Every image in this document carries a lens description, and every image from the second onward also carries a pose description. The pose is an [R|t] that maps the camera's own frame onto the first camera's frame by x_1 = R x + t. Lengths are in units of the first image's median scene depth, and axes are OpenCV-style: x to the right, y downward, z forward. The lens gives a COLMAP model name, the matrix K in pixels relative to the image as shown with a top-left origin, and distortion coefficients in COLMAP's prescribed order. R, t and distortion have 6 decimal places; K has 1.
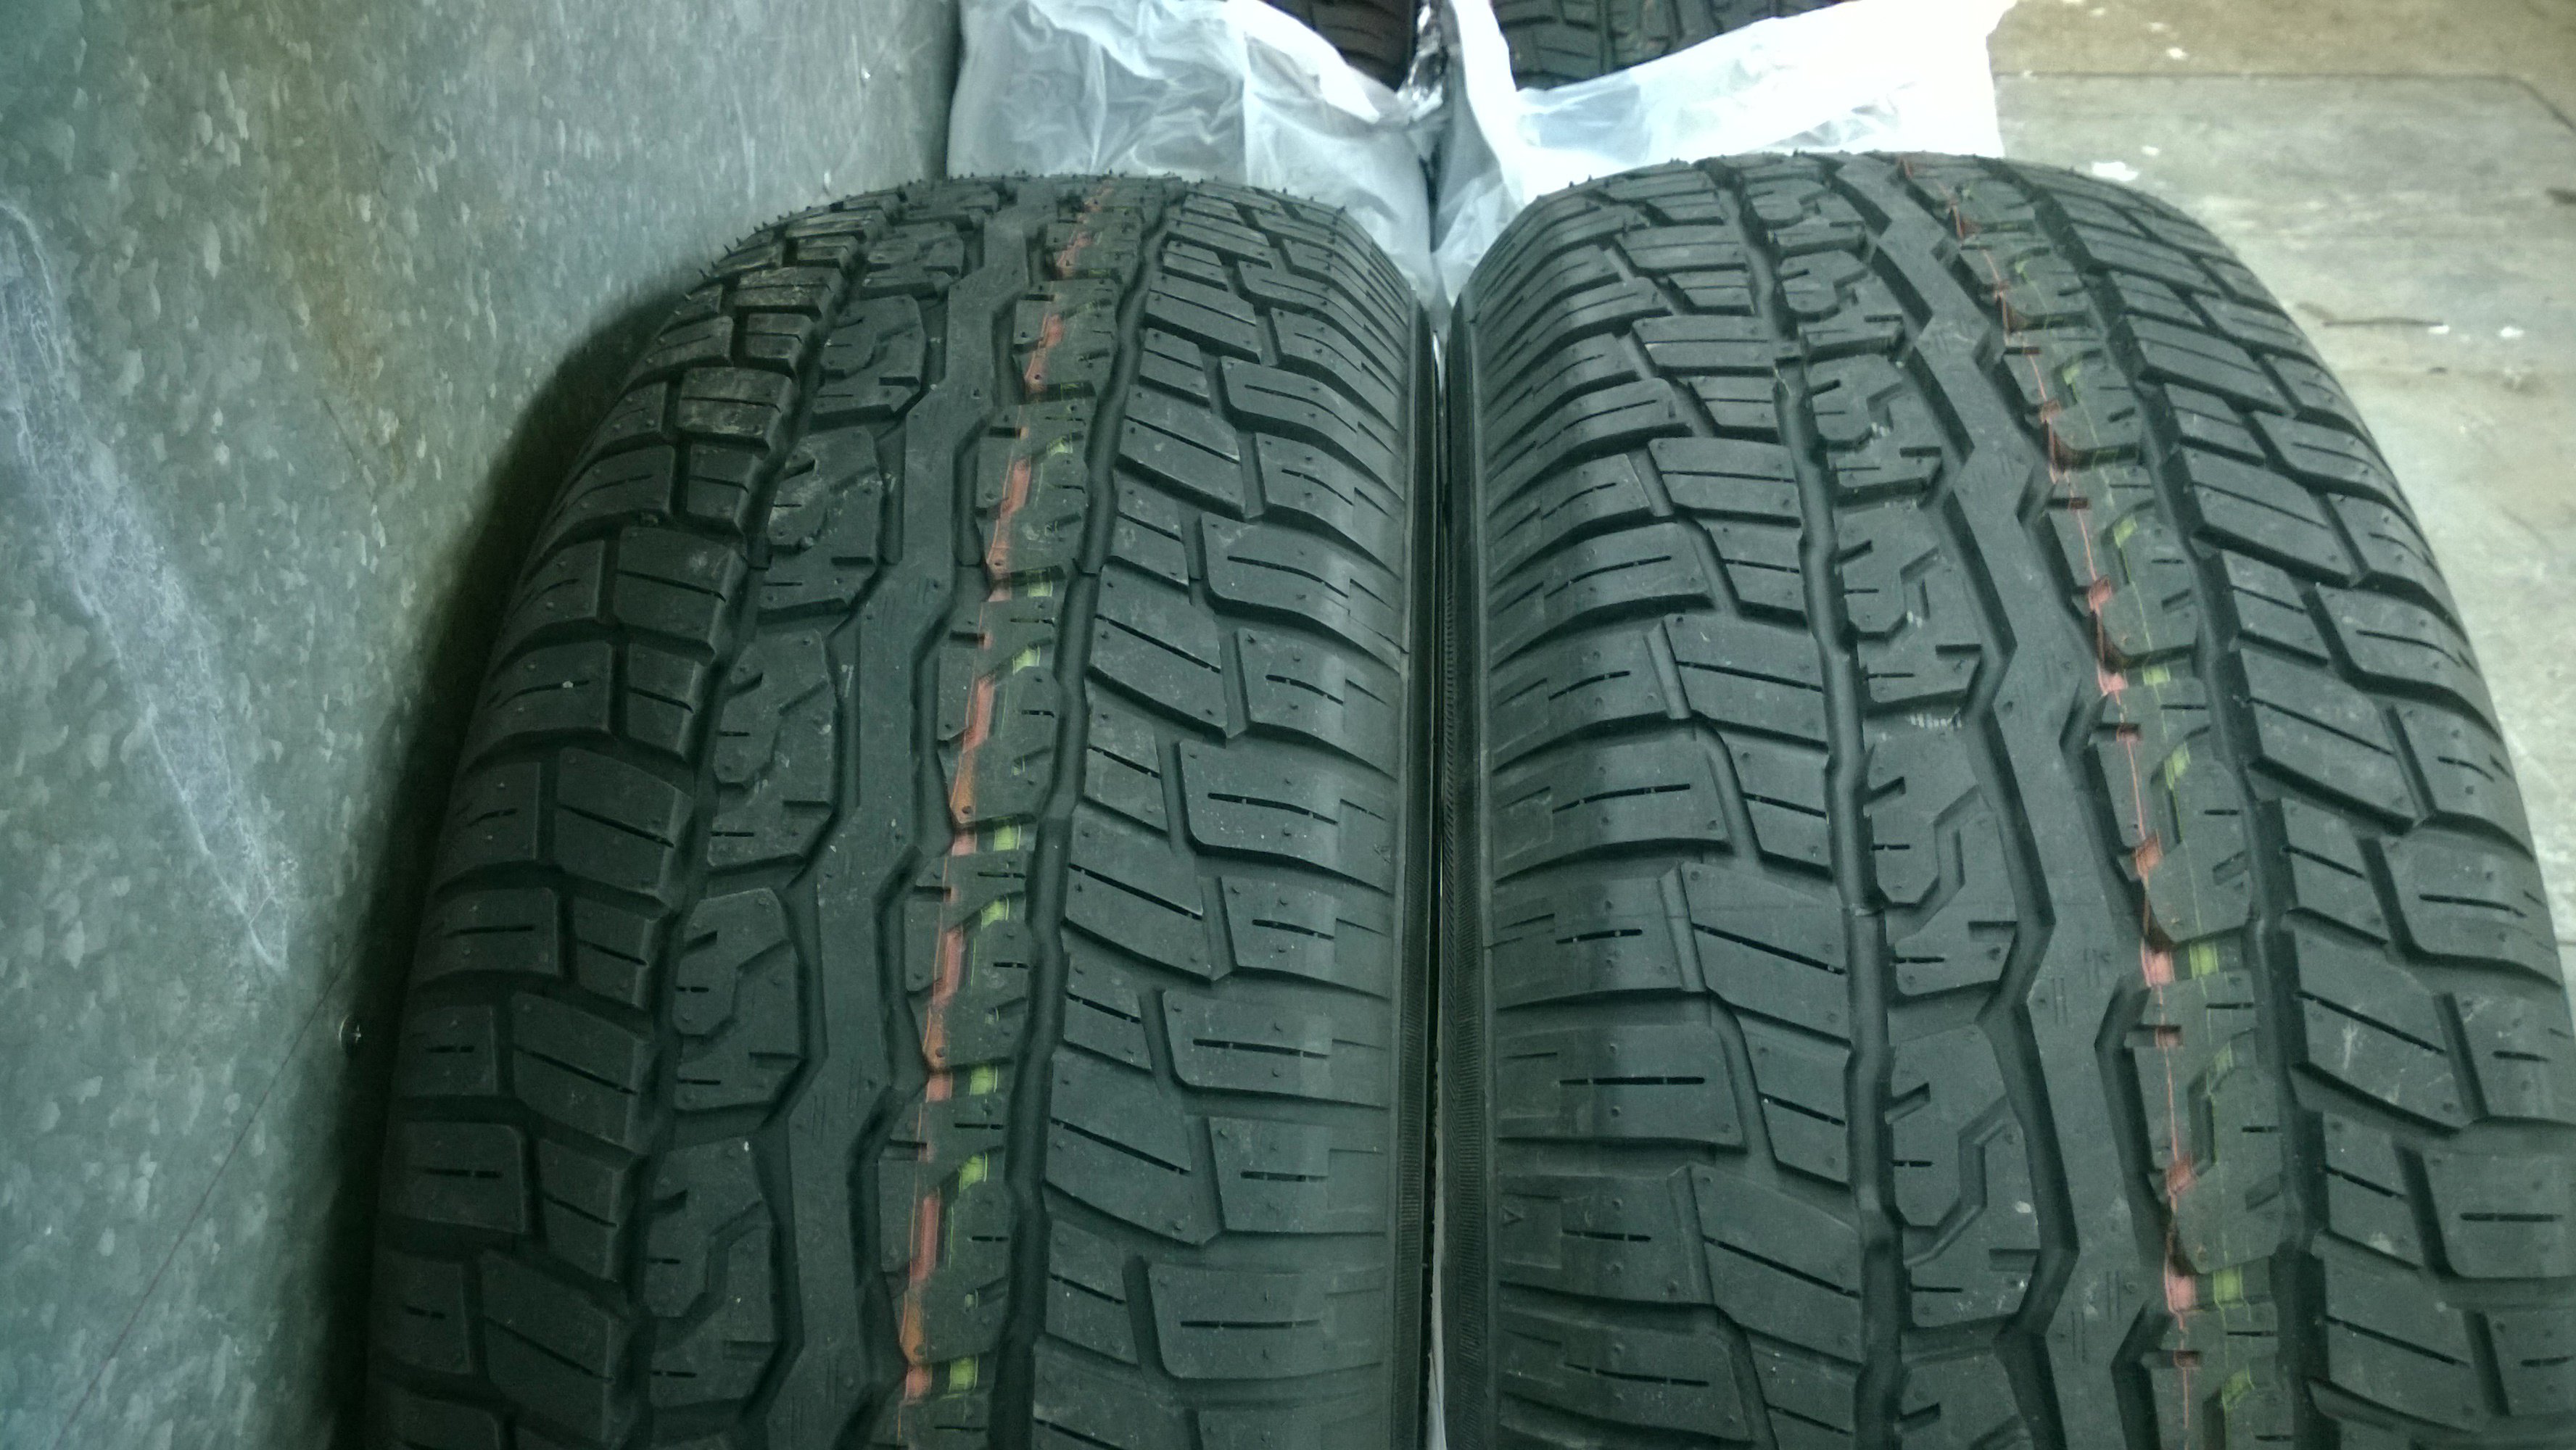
lens RADIAL K [[1925.2, 0, 1288.0], [0, 1925.2, 725.0], [0, 0, 1]] dist [-0.004581, -0.124618]
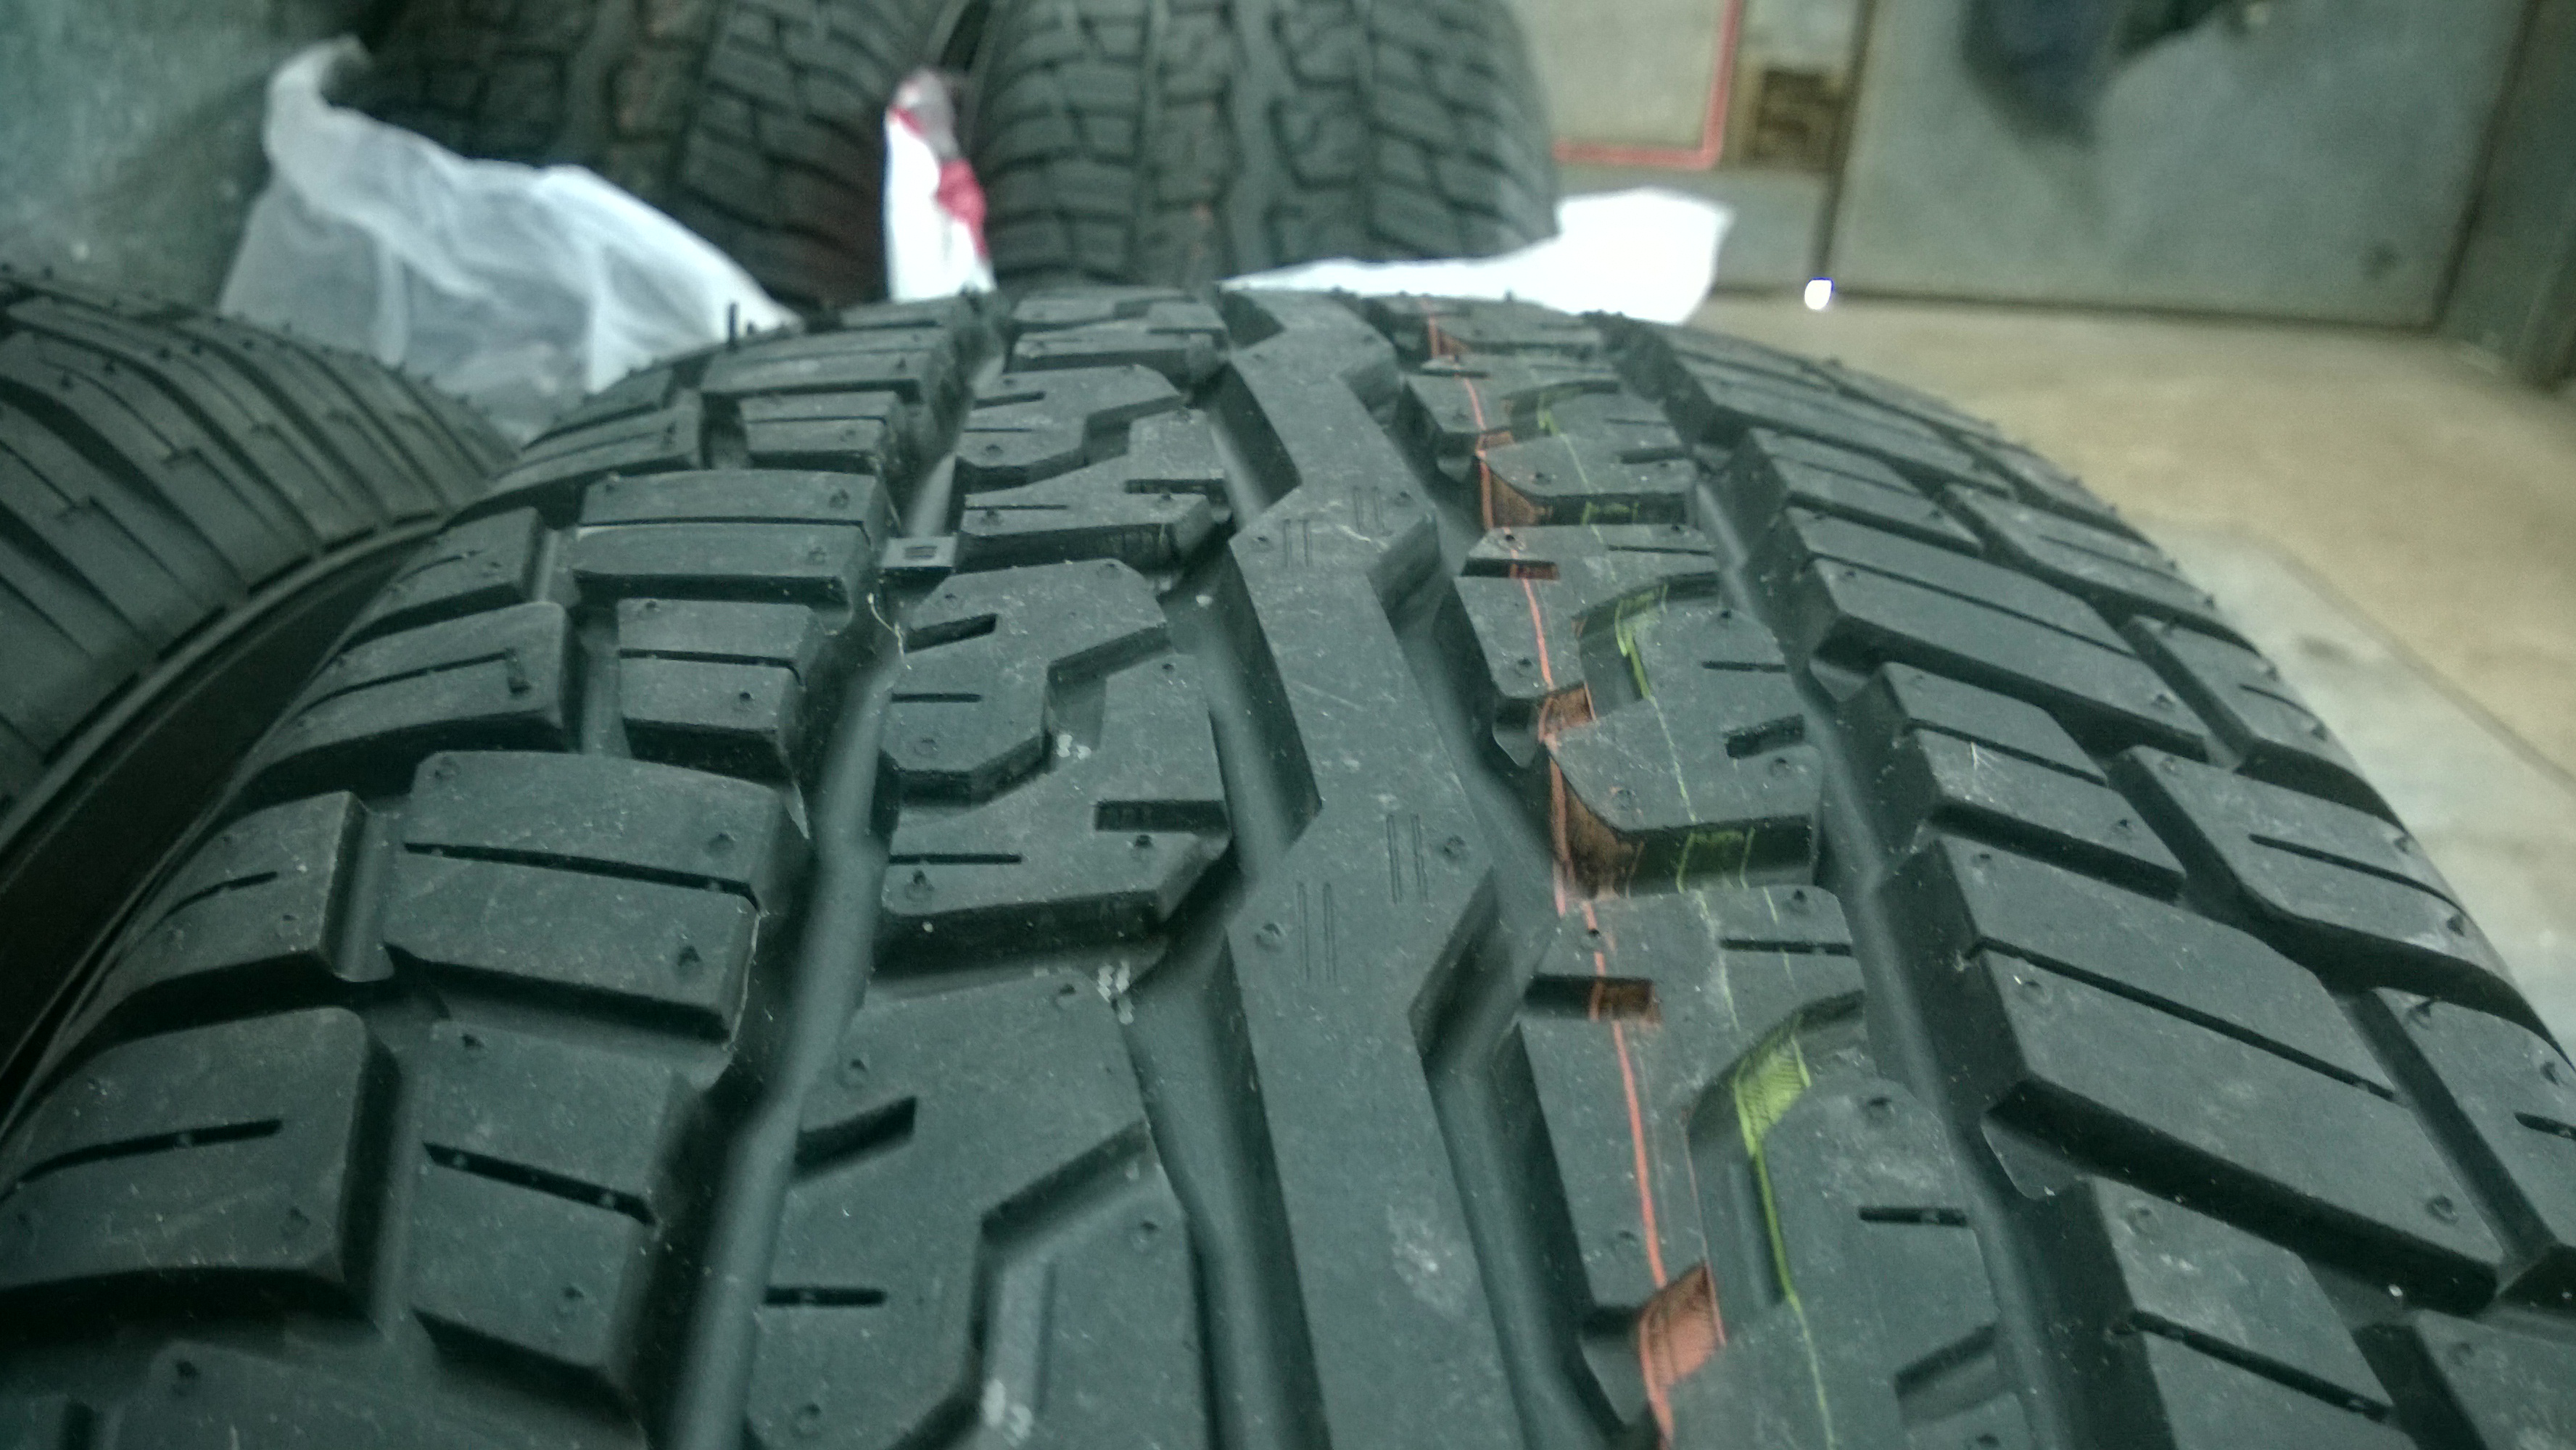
lens RADIAL K [[1925.2, 0, 1288.0], [0, 1925.2, 725.0], [0, 0, 1]] dist [-0.004581, -0.124618]
pose [[0.991649, 0.055613, 0.116363, 0.309734], [-0.028736, 0.974848, -0.221013, -0.085365], [-0.125728, 0.215823, 0.968304, 0.674219]]
